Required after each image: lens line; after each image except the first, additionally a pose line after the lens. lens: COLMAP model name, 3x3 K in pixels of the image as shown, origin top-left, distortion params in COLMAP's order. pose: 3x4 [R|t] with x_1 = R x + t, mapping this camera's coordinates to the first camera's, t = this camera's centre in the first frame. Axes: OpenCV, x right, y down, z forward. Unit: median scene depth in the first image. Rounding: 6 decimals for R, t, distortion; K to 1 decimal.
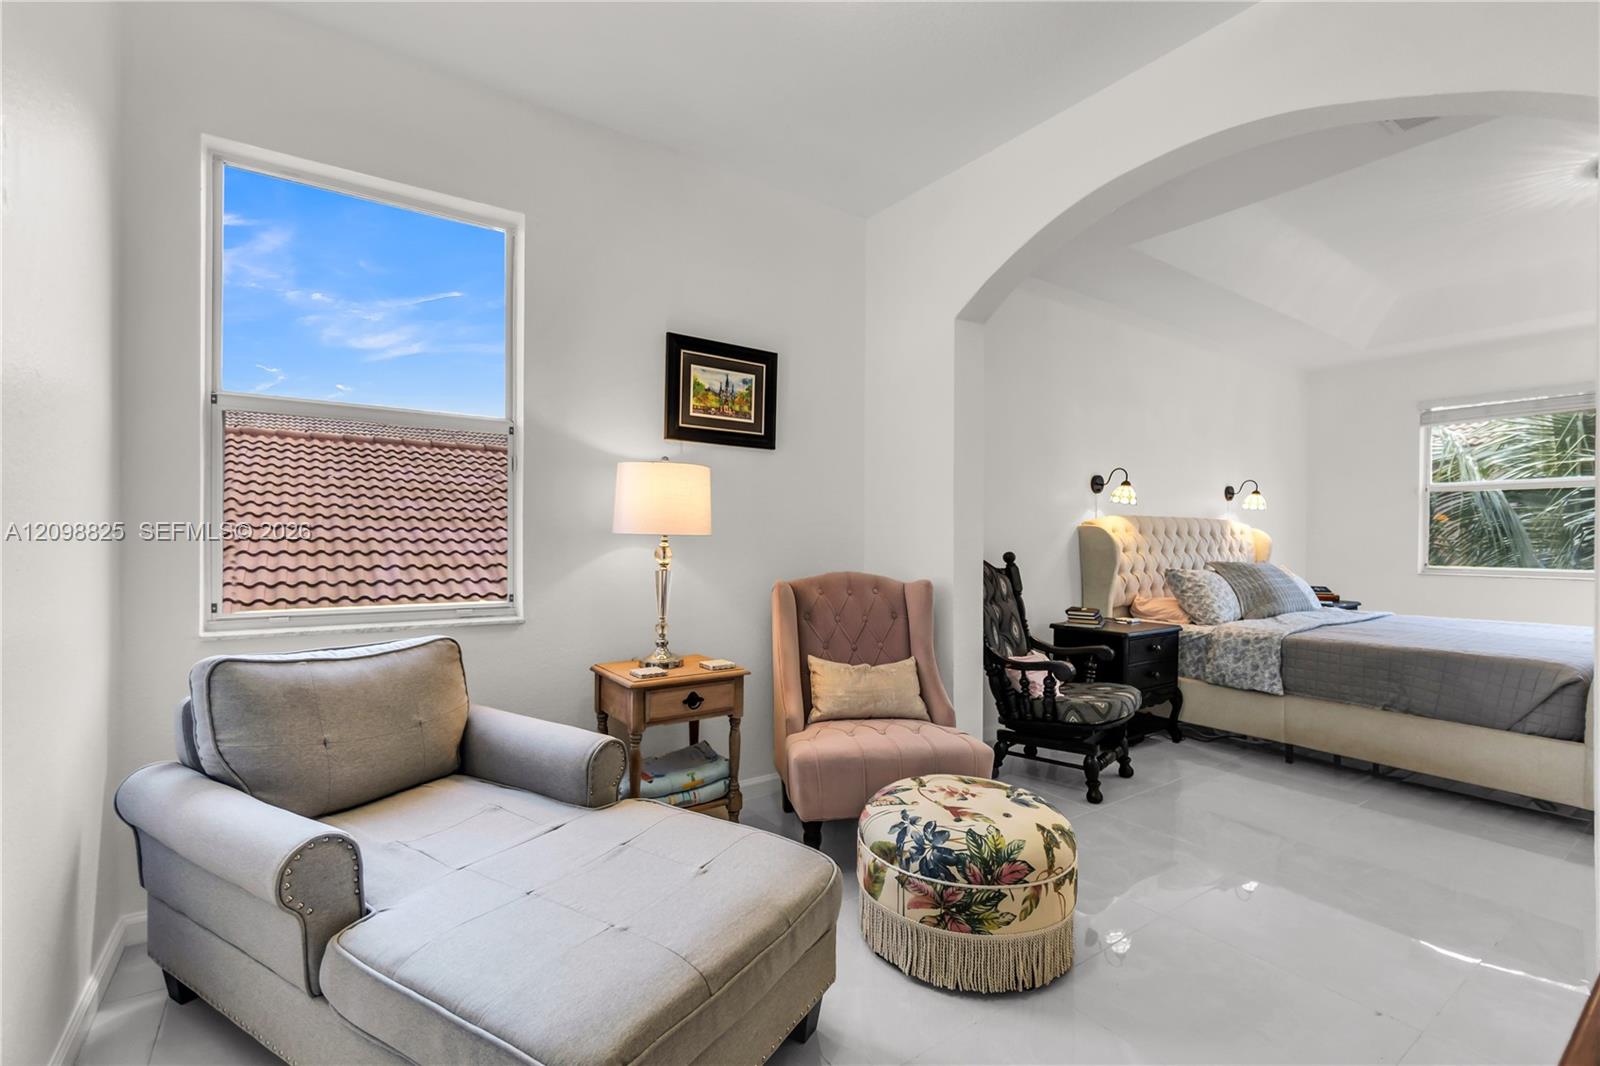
lens RADIAL K [[706.1, 0, 788.1], [0, 706.1, 535.5], [0, 0, 1]] dist [-0.005524, 0.000901]
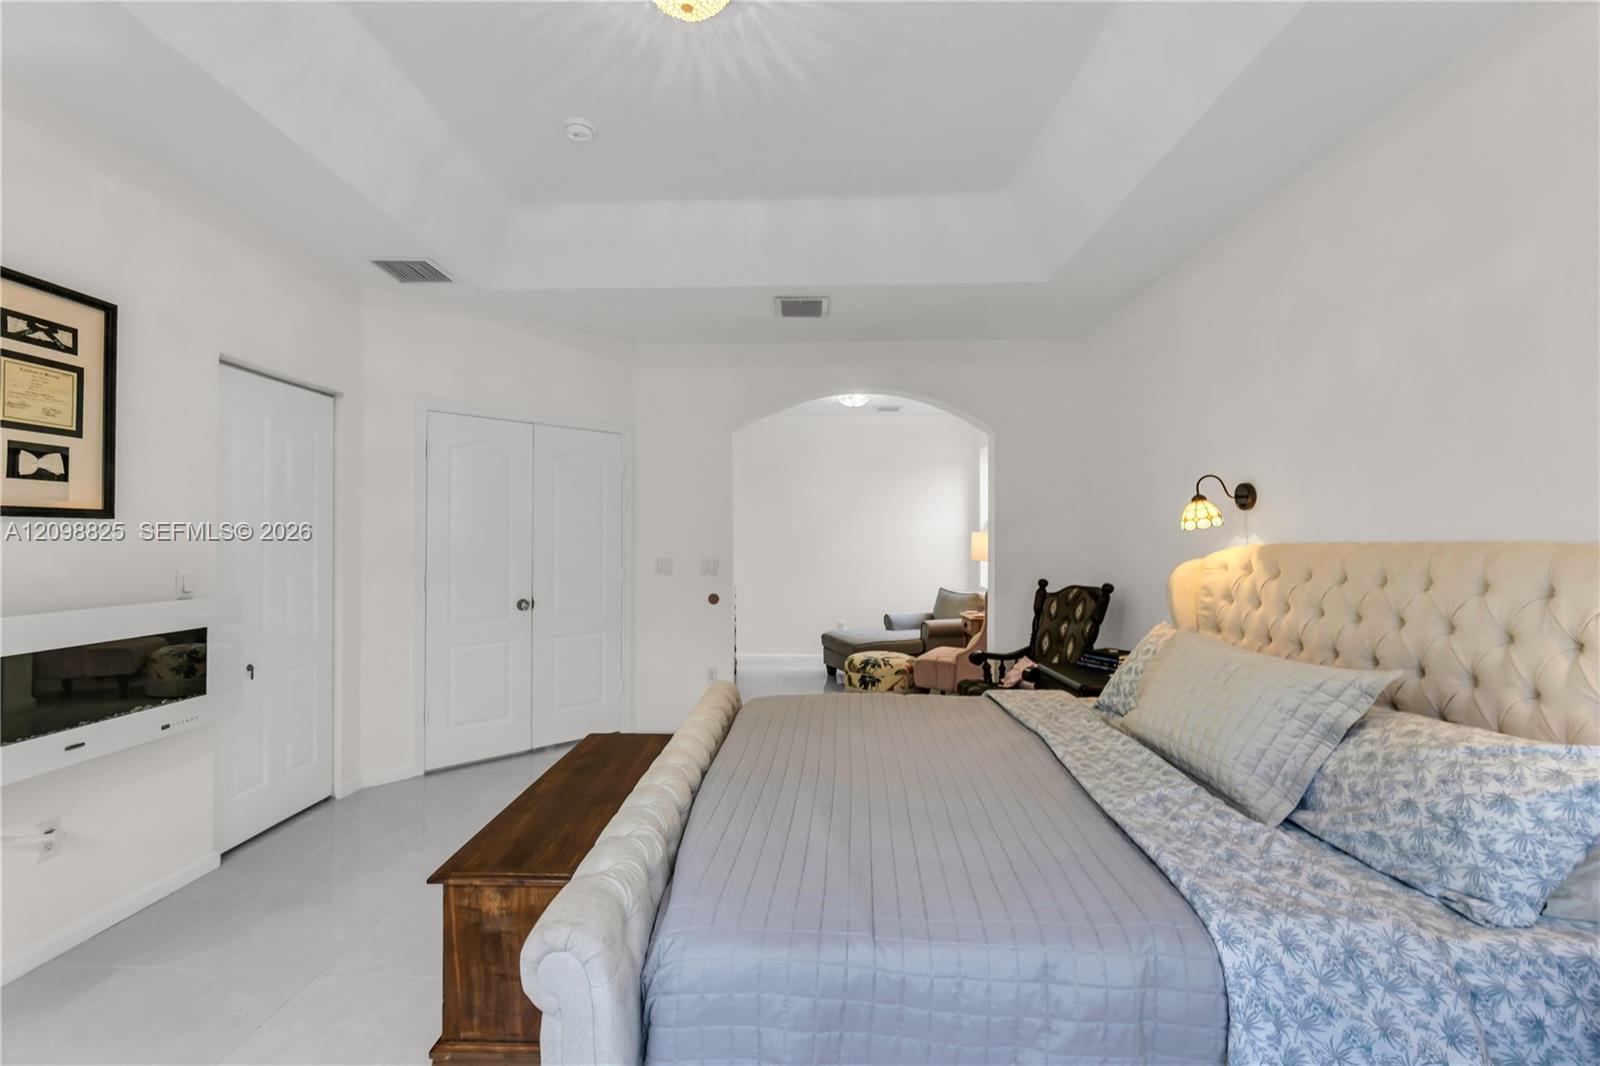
lens RADIAL K [[706.1, 0, 784.6], [0, 706.1, 538.6], [0, 0, 1]] dist [-0.005524, 0.000901]
pose [[-0.584835, -0.011280, -0.811073, 1.867760], [-0.003358, 0.999928, -0.011485, -0.037643], [0.811145, -0.003994, -0.584831, 1.587777]]
